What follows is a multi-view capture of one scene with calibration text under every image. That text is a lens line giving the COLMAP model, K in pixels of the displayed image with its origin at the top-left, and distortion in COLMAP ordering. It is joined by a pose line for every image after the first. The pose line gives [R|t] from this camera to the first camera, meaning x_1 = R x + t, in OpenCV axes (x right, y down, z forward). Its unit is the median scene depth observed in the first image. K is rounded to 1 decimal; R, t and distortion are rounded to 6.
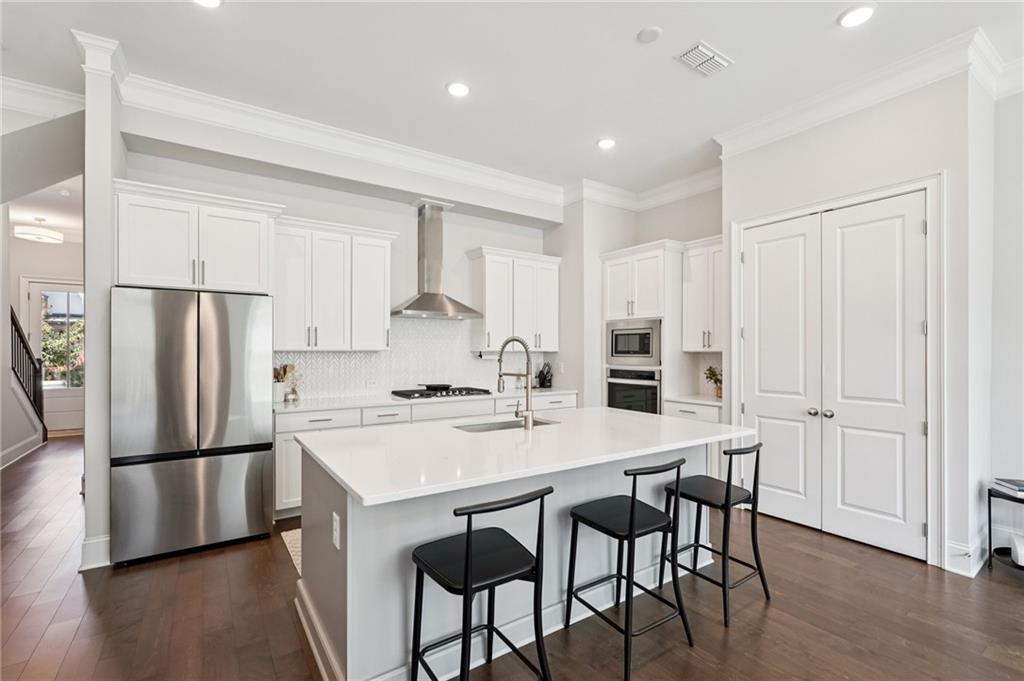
lens RADIAL K [[463.5, 0, 506.3], [0, 463.5, 339.9], [0, 0, 1]] dist [0.028206, 0.000209]
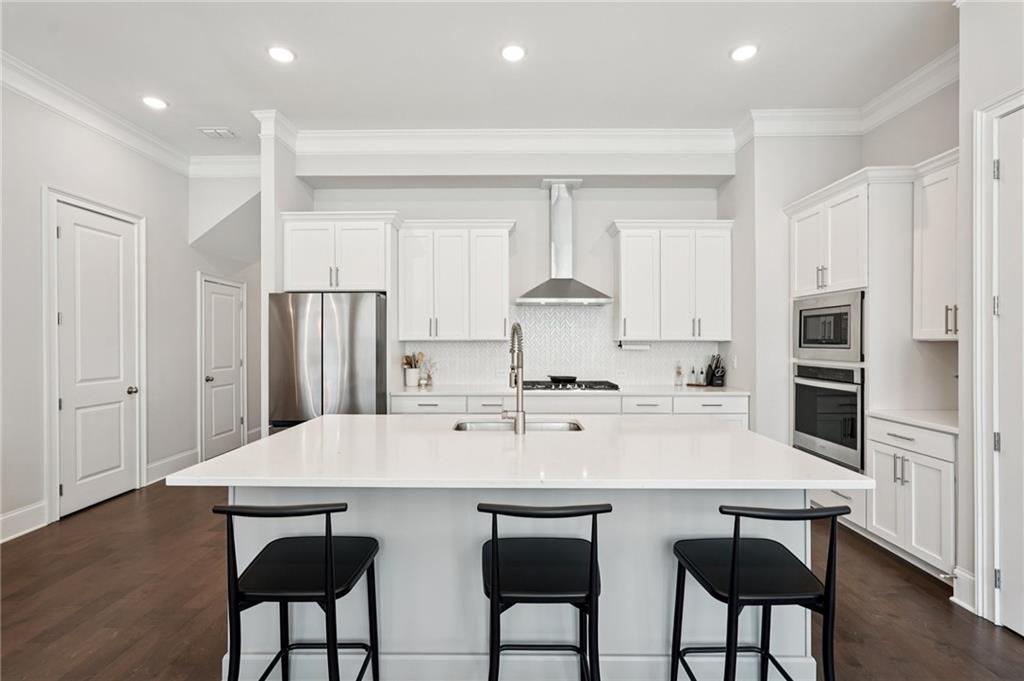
lens RADIAL K [[453.6, 0, 512.0], [0, 453.6, 340.5], [0, 0, 1]] dist [0.000096, 0.001449]
pose [[0.828548, -0.003043, -0.559909, 0.266618], [0.015461, 0.999728, 0.017447, 0.006389], [0.559704, -0.023112, 0.828370, 0.180992]]
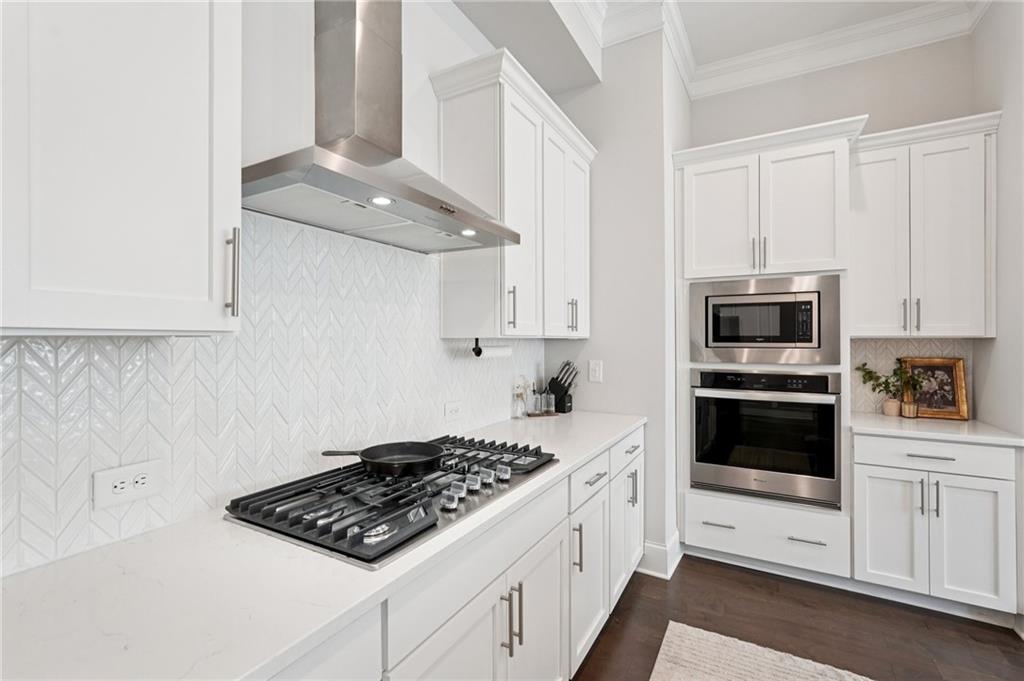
lens RADIAL K [[453.6, 0, 512.0], [0, 453.6, 340.5], [0, 0, 1]] dist [0.000096, 0.001449]
pose [[0.893784, -0.005200, 0.448468, -0.207962], [-0.006145, 0.999697, 0.023837, 0.018192], [-0.448456, -0.024060, 0.893481, 0.679981]]
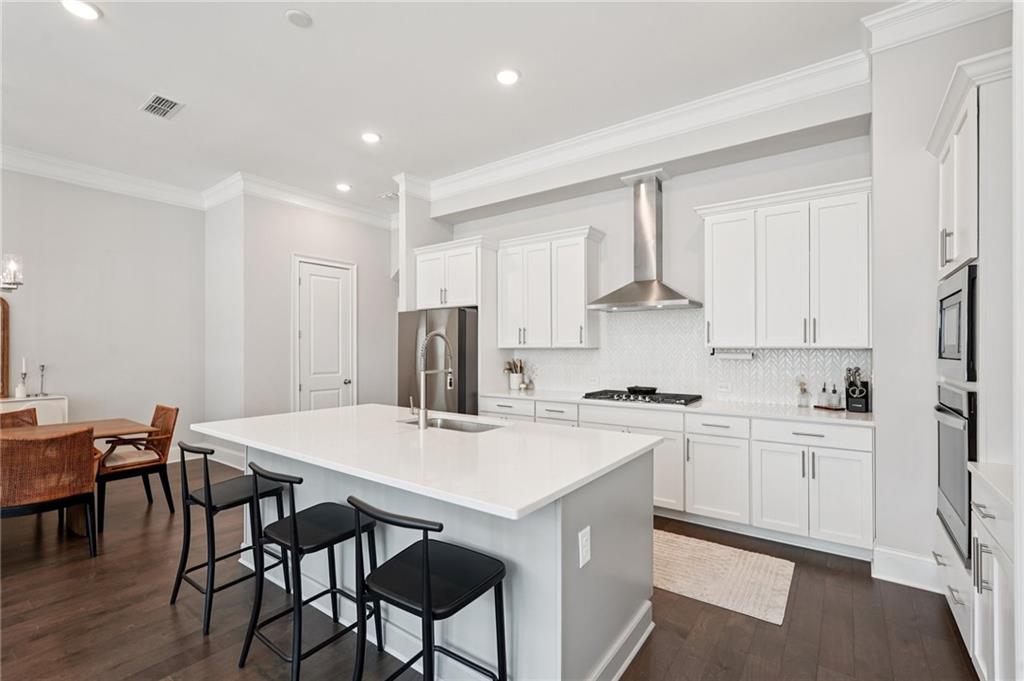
lens RADIAL K [[464.4, 0, 510.4], [0, 464.4, 350.4], [0, 0, 1]] dist [0.003484, 0.000733]
pose [[0.336376, 0.002369, -0.941725, 0.556428], [0.023882, 0.999654, 0.011045, 0.012725], [0.941425, -0.026206, 0.336203, 0.465243]]
